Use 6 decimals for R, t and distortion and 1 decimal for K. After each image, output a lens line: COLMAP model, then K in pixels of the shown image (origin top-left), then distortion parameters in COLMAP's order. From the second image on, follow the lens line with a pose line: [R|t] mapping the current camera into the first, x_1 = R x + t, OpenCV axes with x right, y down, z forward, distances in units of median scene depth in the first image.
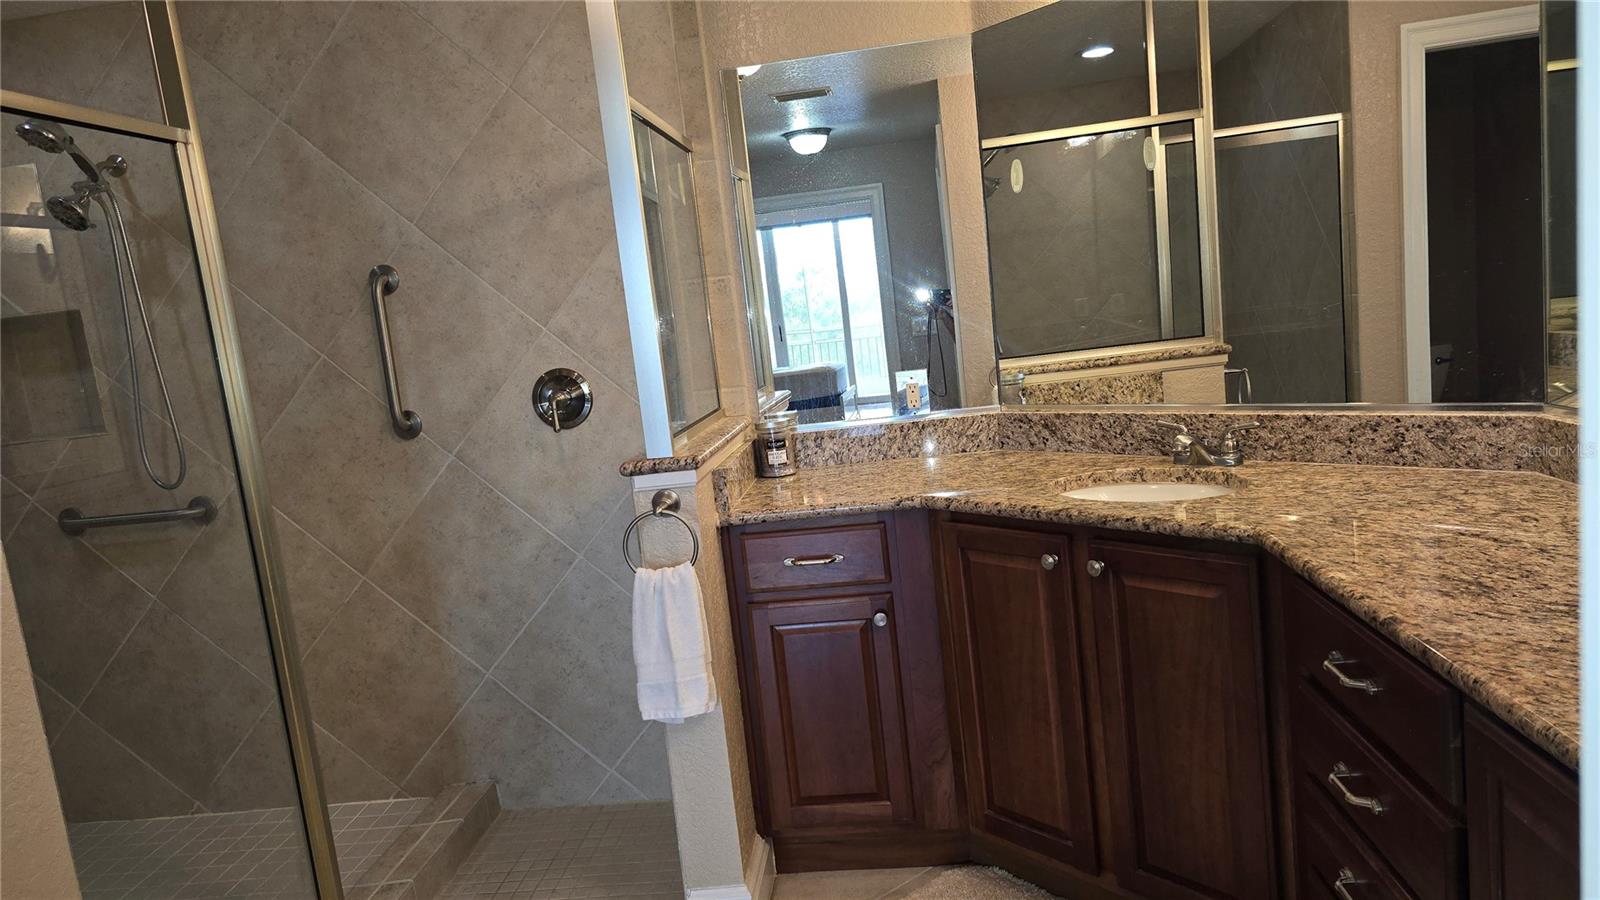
lens RADIAL K [[1070.7, 0, 815.0], [0, 1070.7, 442.7], [0, 0, 1]] dist [0.084993, -0.084657]
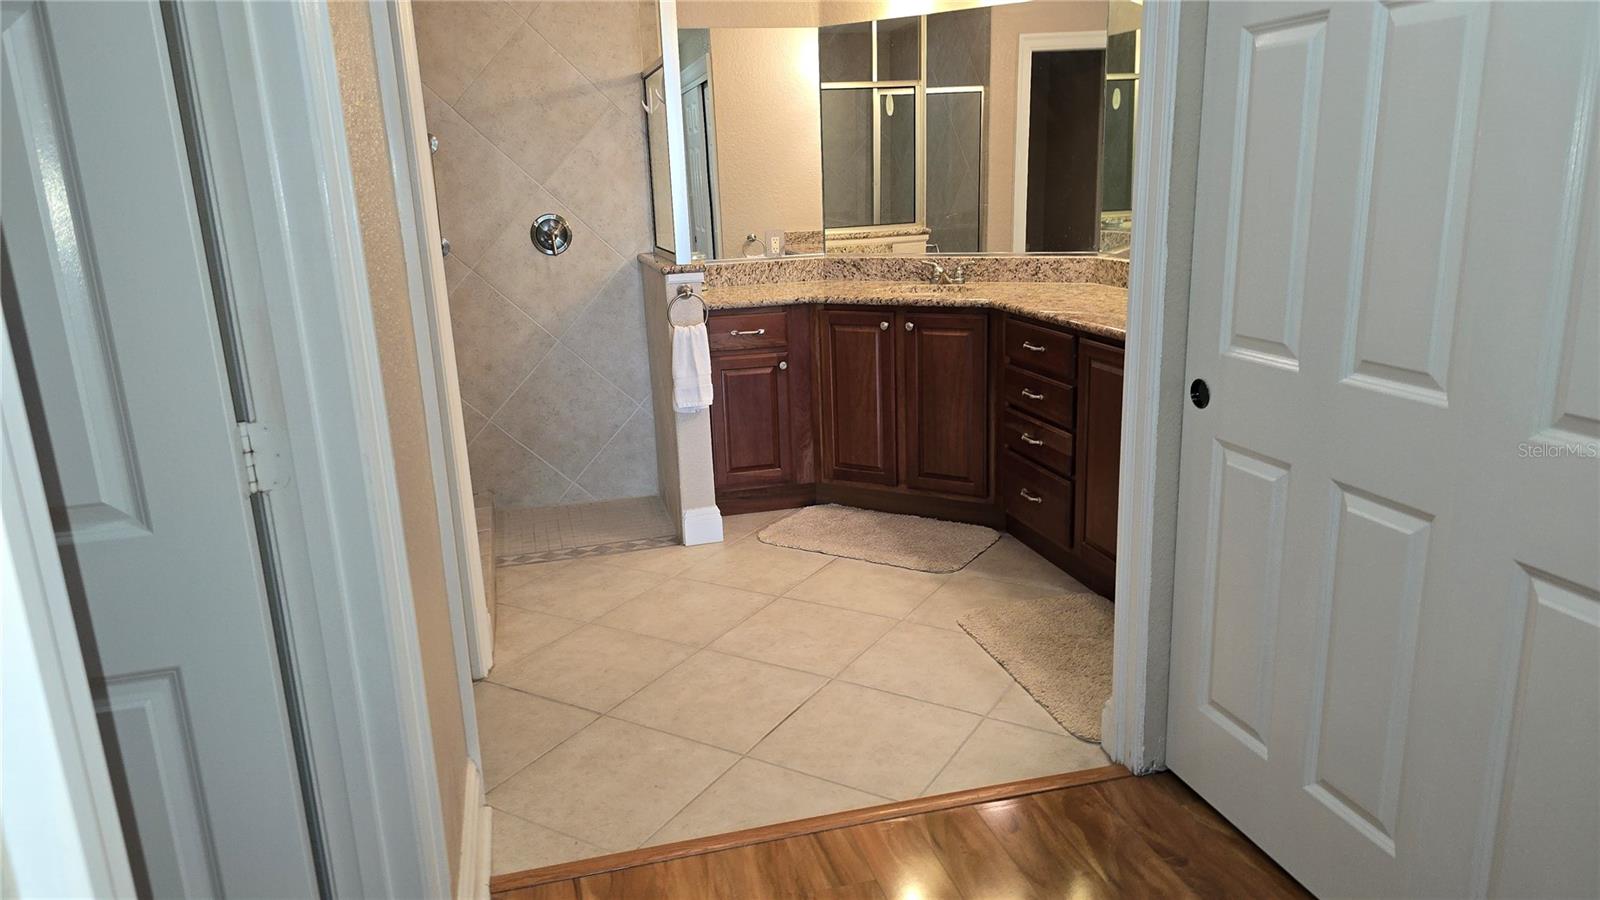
lens RADIAL K [[1070.7, 0, 812.1], [0, 1070.7, 450.5], [0, 0, 1]] dist [0.084993, -0.084657]
pose [[0.933599, -0.015225, 0.357996, -0.437390], [-0.019753, 0.995391, 0.093847, 0.110956], [-0.357774, -0.094687, 0.928995, -0.570817]]
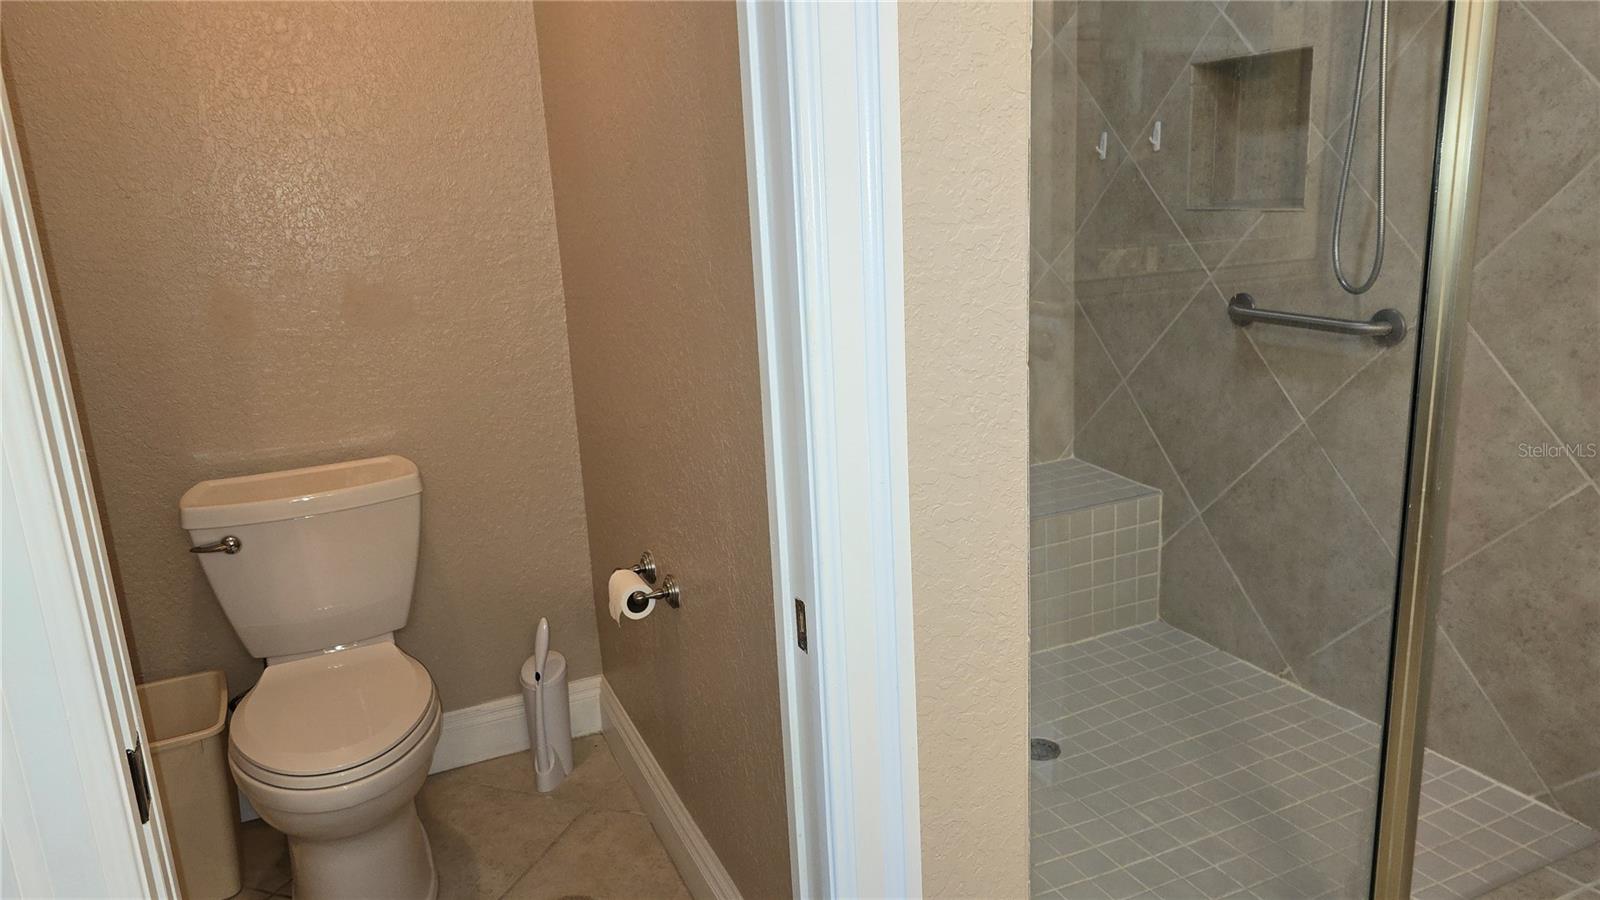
lens RADIAL K [[1070.7, 0, 785.8], [0, 1070.7, 447.1], [0, 0, 1]] dist [0.084993, -0.084657]
pose [[0.483689, 0.299692, -0.822332, -0.122180], [-0.121822, 0.953457, 0.275824, -0.016994], [0.866721, -0.033234, 0.497685, 0.268732]]
